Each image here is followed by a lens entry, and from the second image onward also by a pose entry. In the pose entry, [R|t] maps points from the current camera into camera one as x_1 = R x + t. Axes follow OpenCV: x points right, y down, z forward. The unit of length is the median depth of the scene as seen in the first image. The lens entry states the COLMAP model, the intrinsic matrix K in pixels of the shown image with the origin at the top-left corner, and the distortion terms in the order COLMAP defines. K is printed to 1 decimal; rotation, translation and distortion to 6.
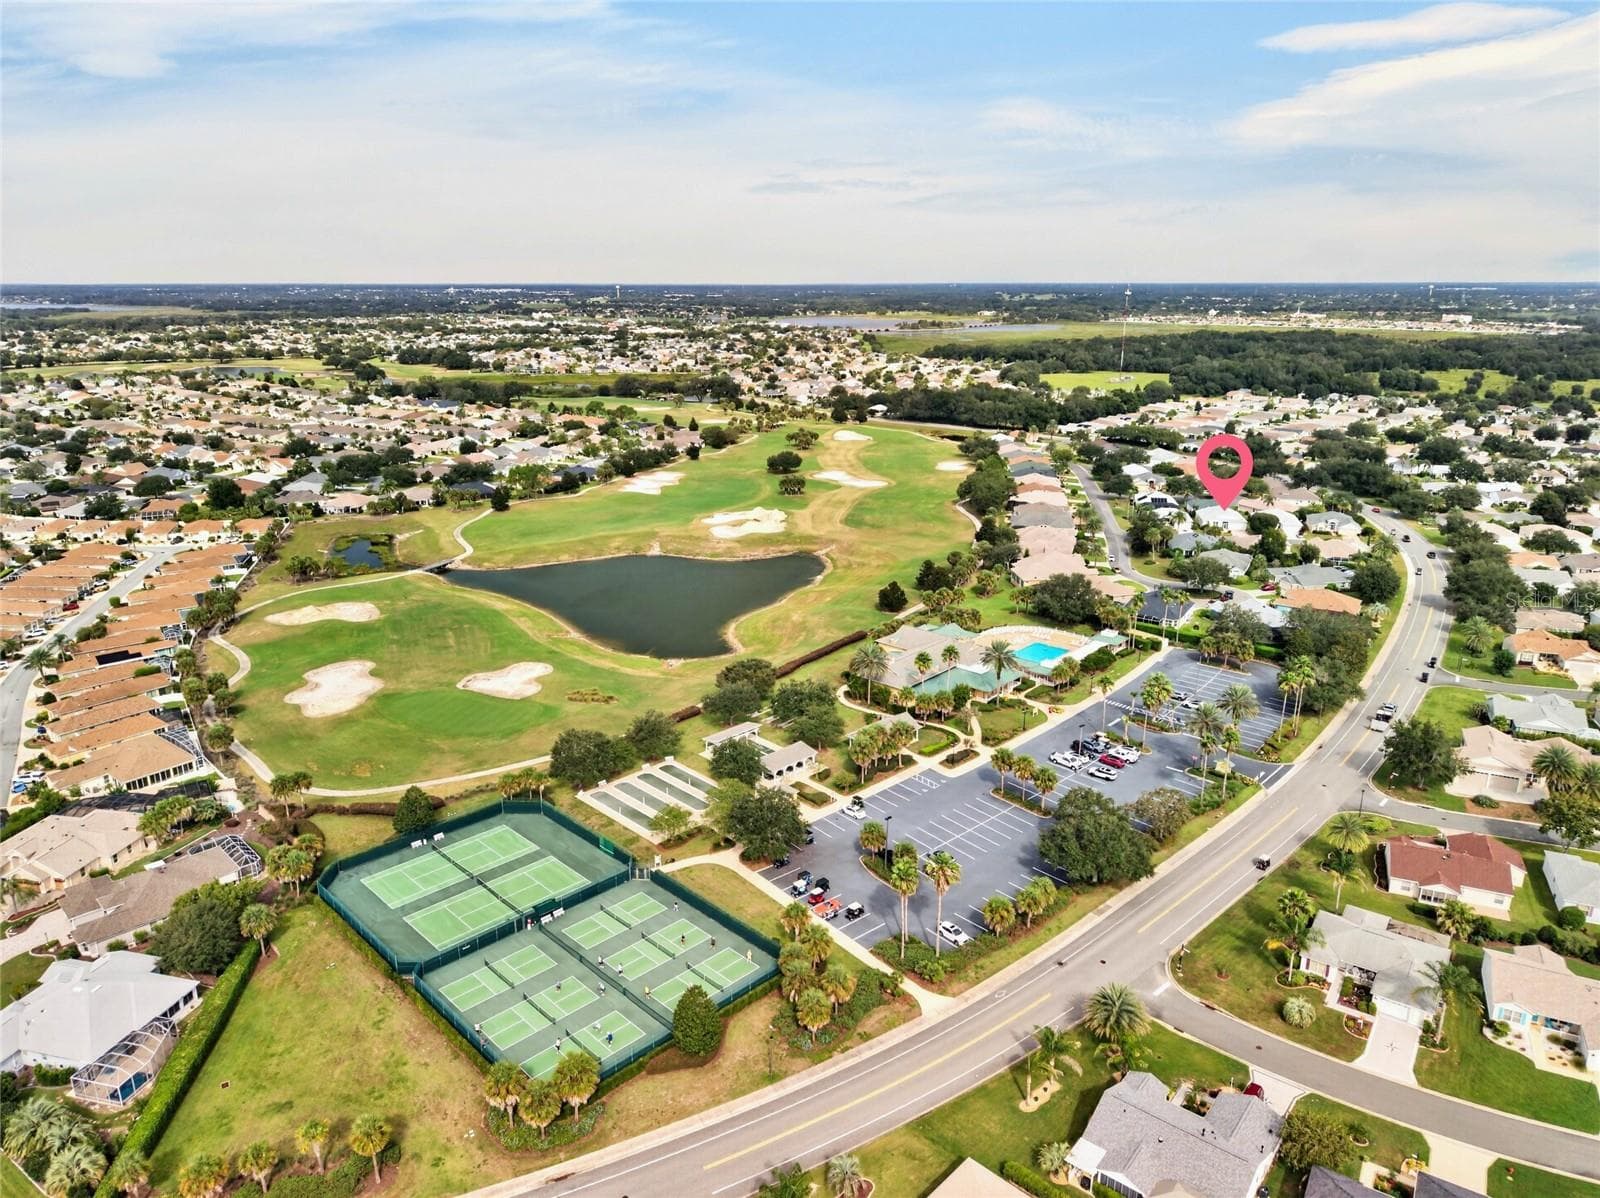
lens RADIAL K [[1070.3, 0, 800.0], [0, 1070.3, 599.0], [0, 0, 1]] dist [0.008202, -0.000112]
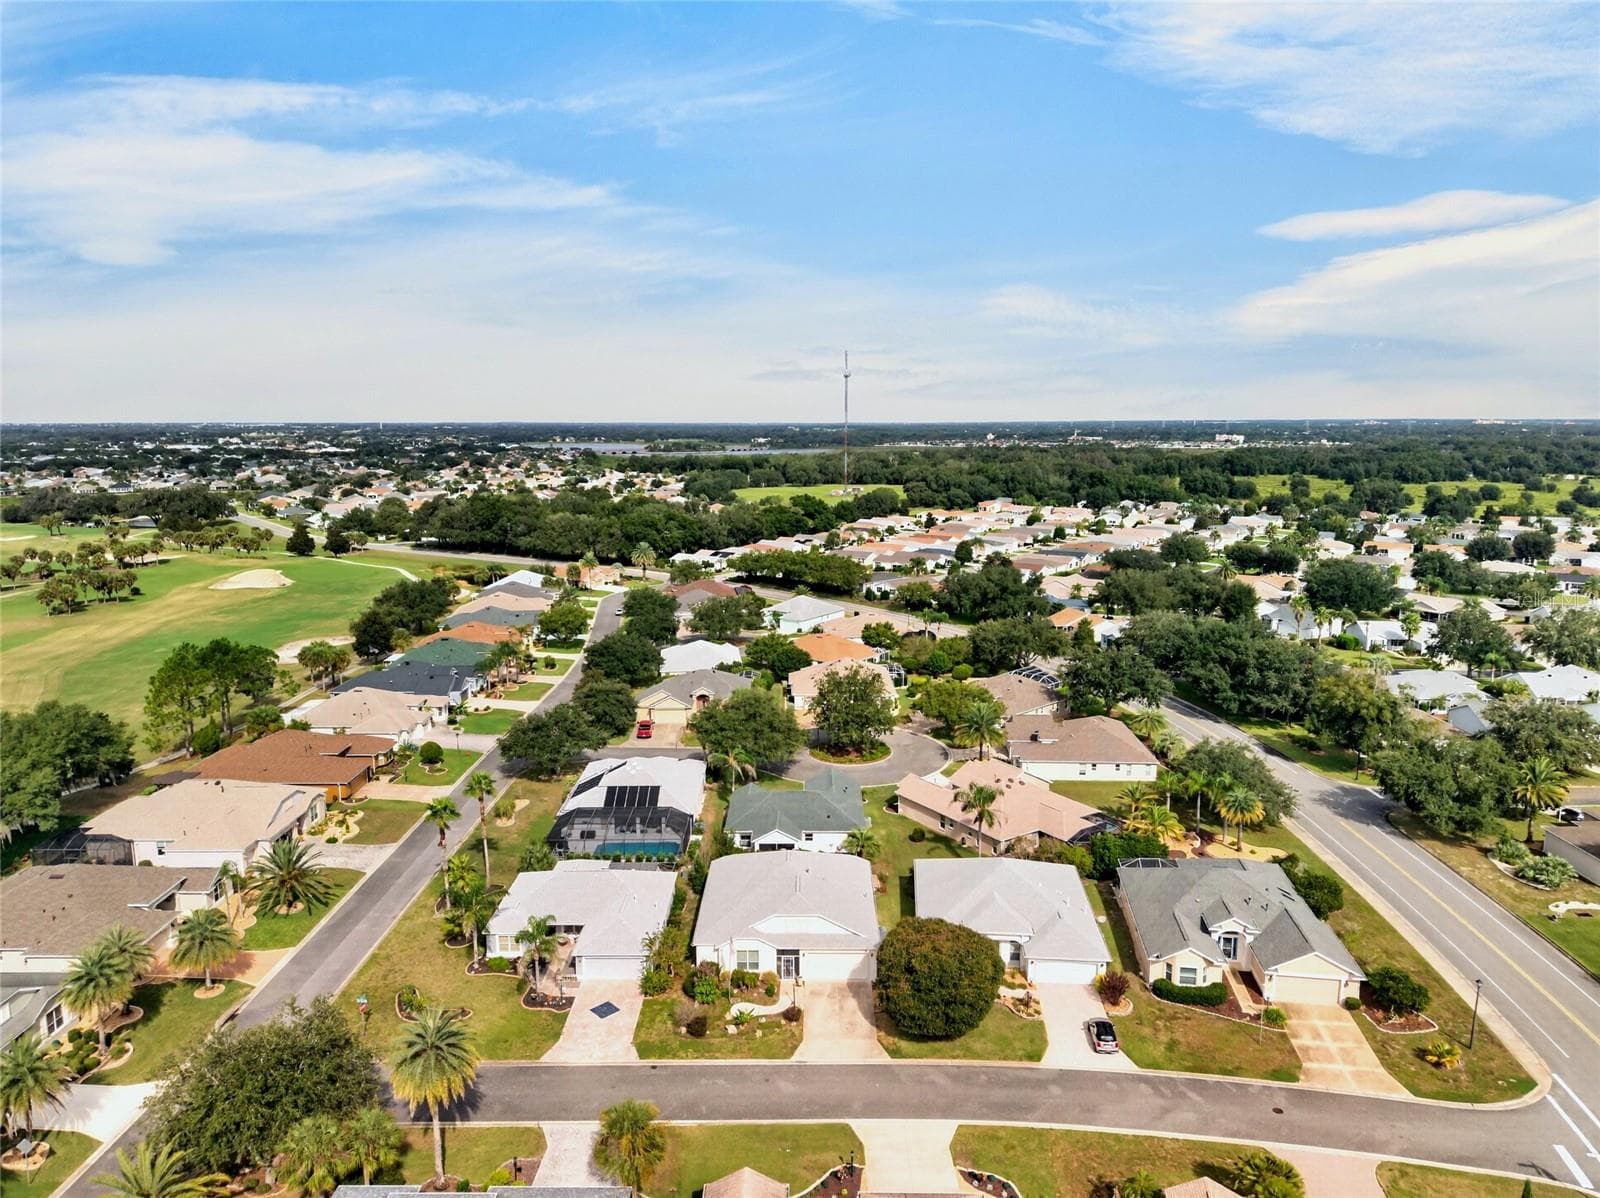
lens RADIAL K [[1066.5, 0, 800.0], [0, 1066.5, 599.0], [0, 0, 1]] dist [0.045456, -0.045799]
pose [[0.985555, -0.029824, 0.166707, 0.182575], [0.050375, 0.991441, -0.120444, -0.058997], [-0.161688, 0.127102, 0.978623, 0.384939]]
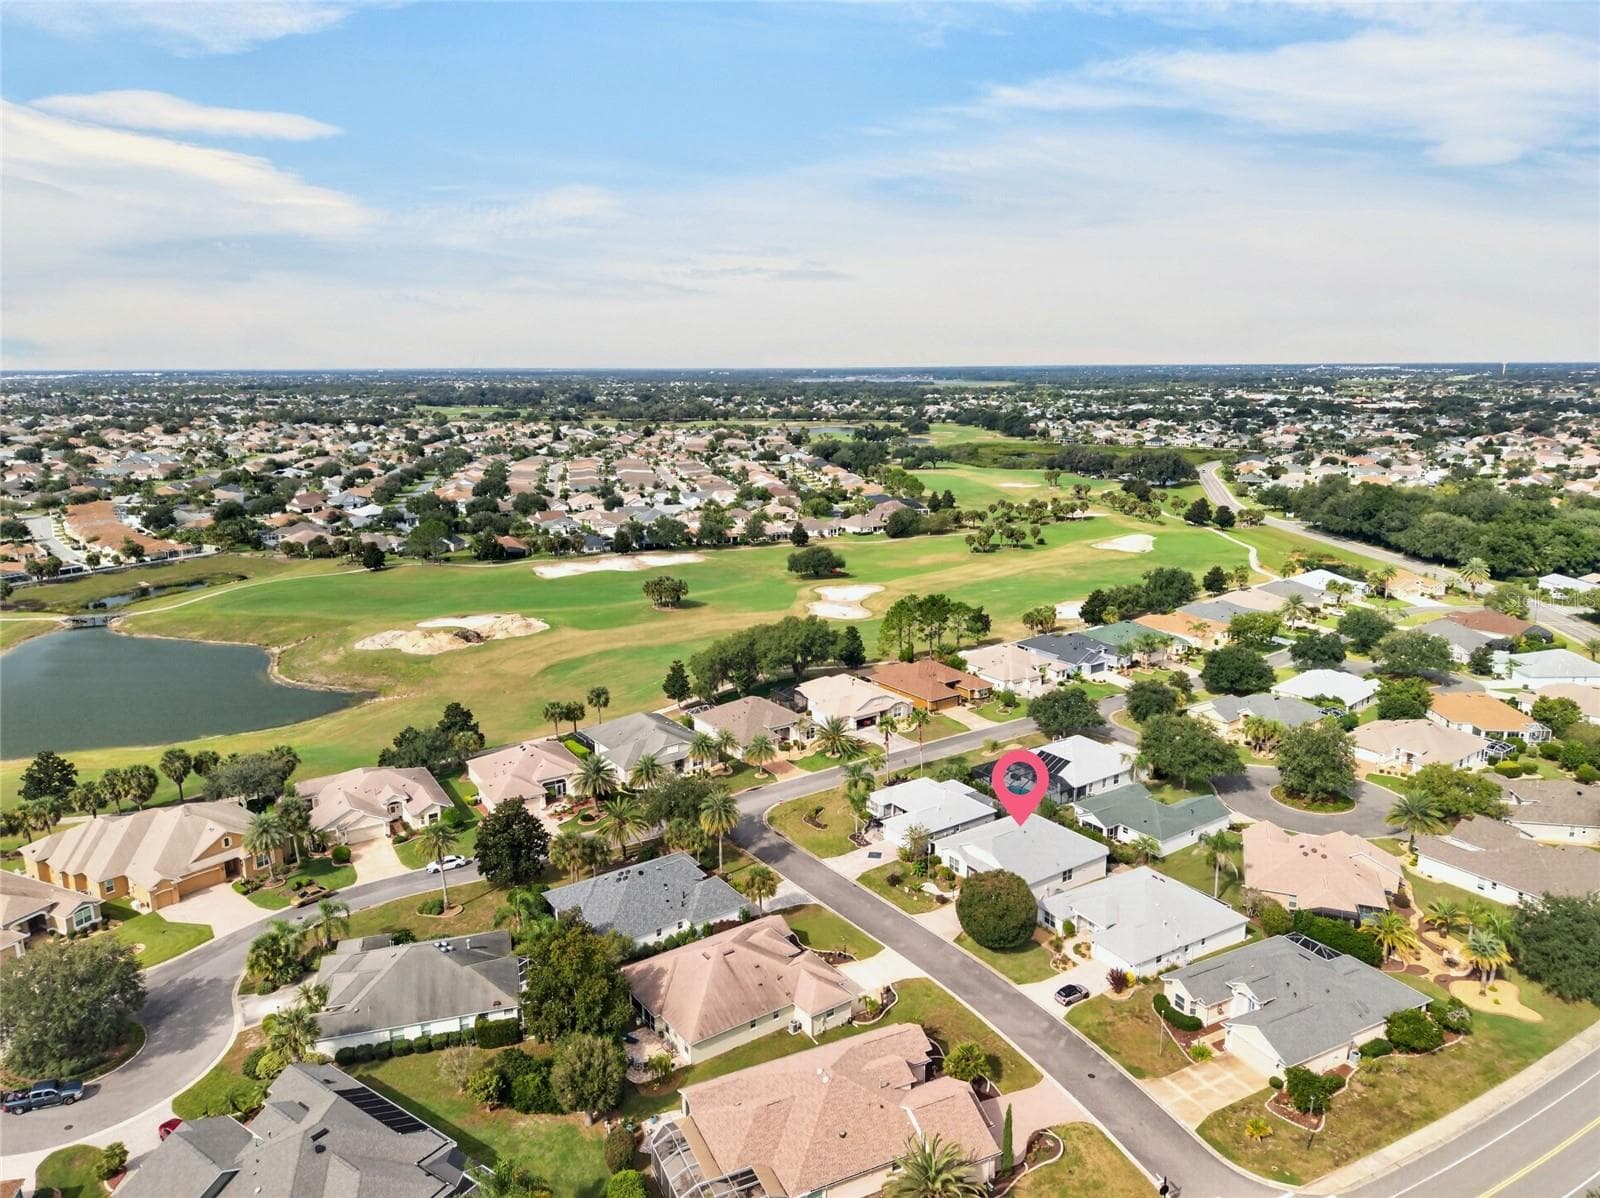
lens RADIAL K [[1066.5, 0, 800.0], [0, 1066.5, 599.0], [0, 0, 1]] dist [0.045456, -0.045799]
pose [[0.711131, 0.149182, -0.687049, 0.292103], [-0.197989, 0.980172, 0.007901, -0.074468], [0.674605, 0.130410, 0.726568, 0.349459]]
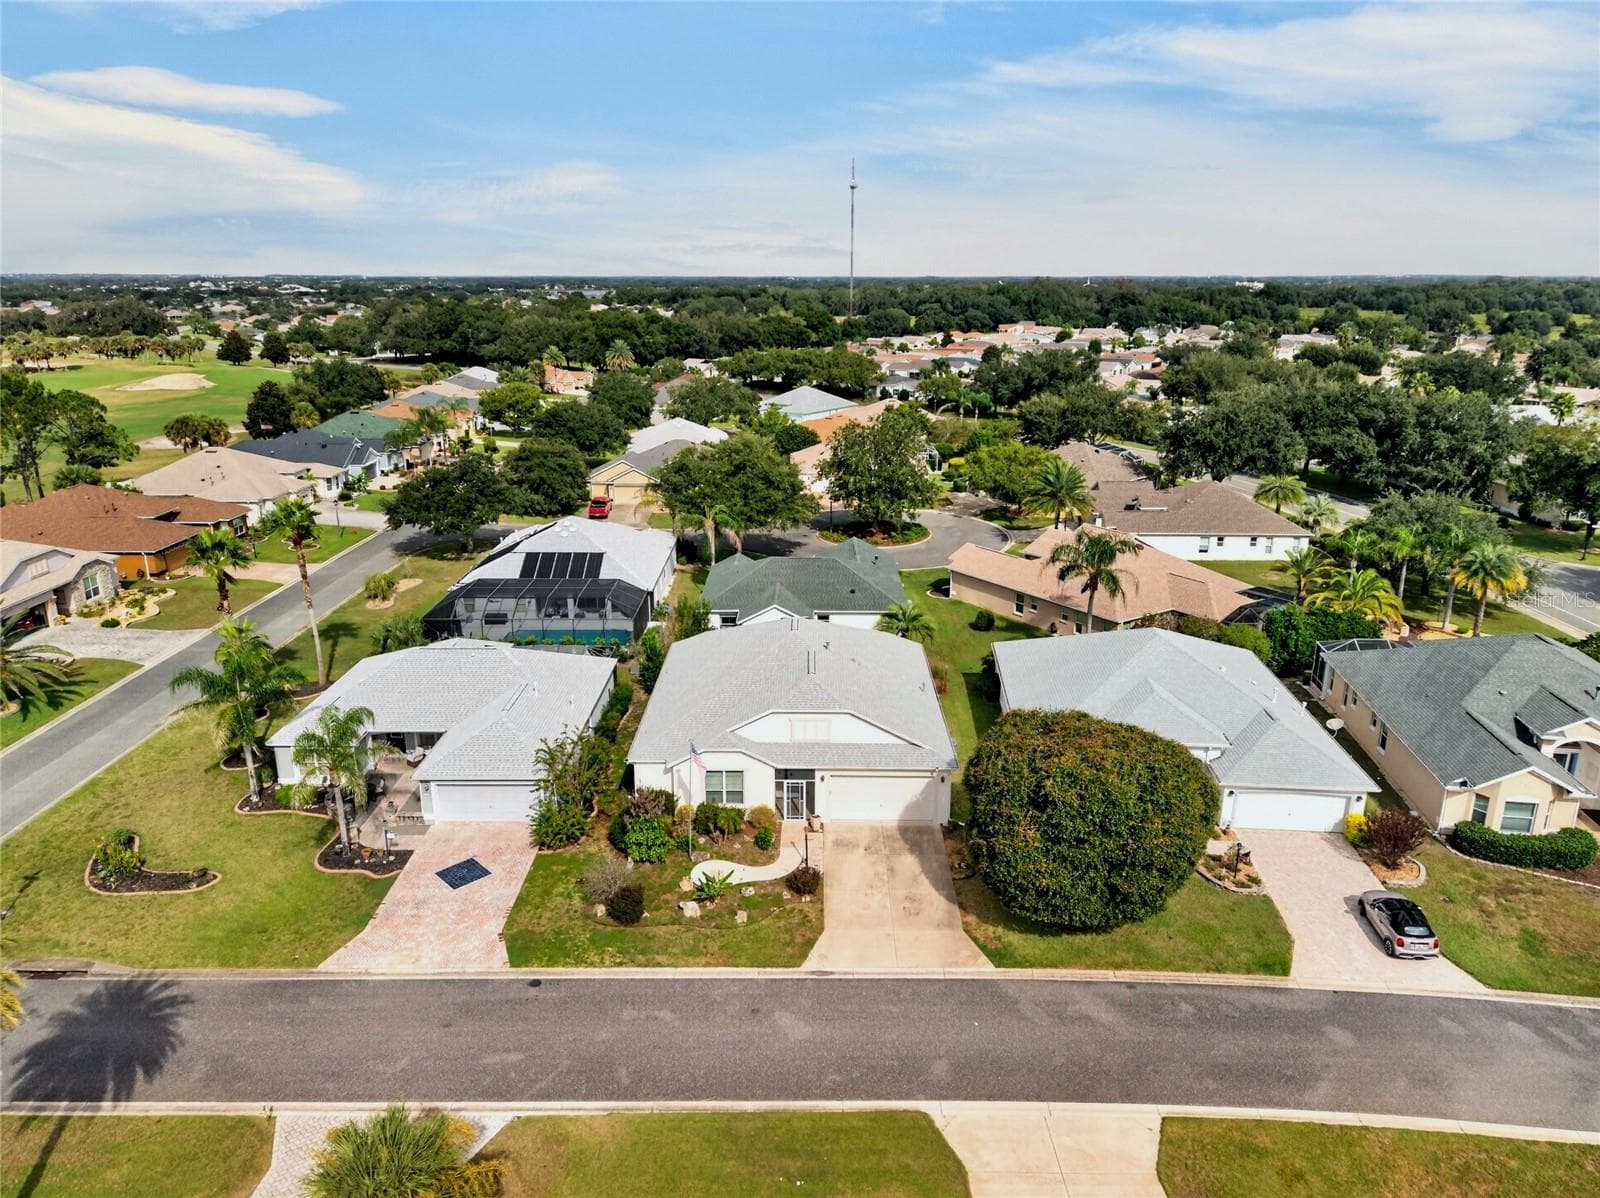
lens RADIAL K [[1066.5, 0, 800.0], [0, 1066.5, 599.0], [0, 0, 1]] dist [0.045456, -0.045799]
pose [[0.985544, -0.048018, 0.162475, 0.189509], [0.047669, 0.998845, 0.006047, -0.046643], [-0.162578, 0.001786, 0.986694, 0.437406]]
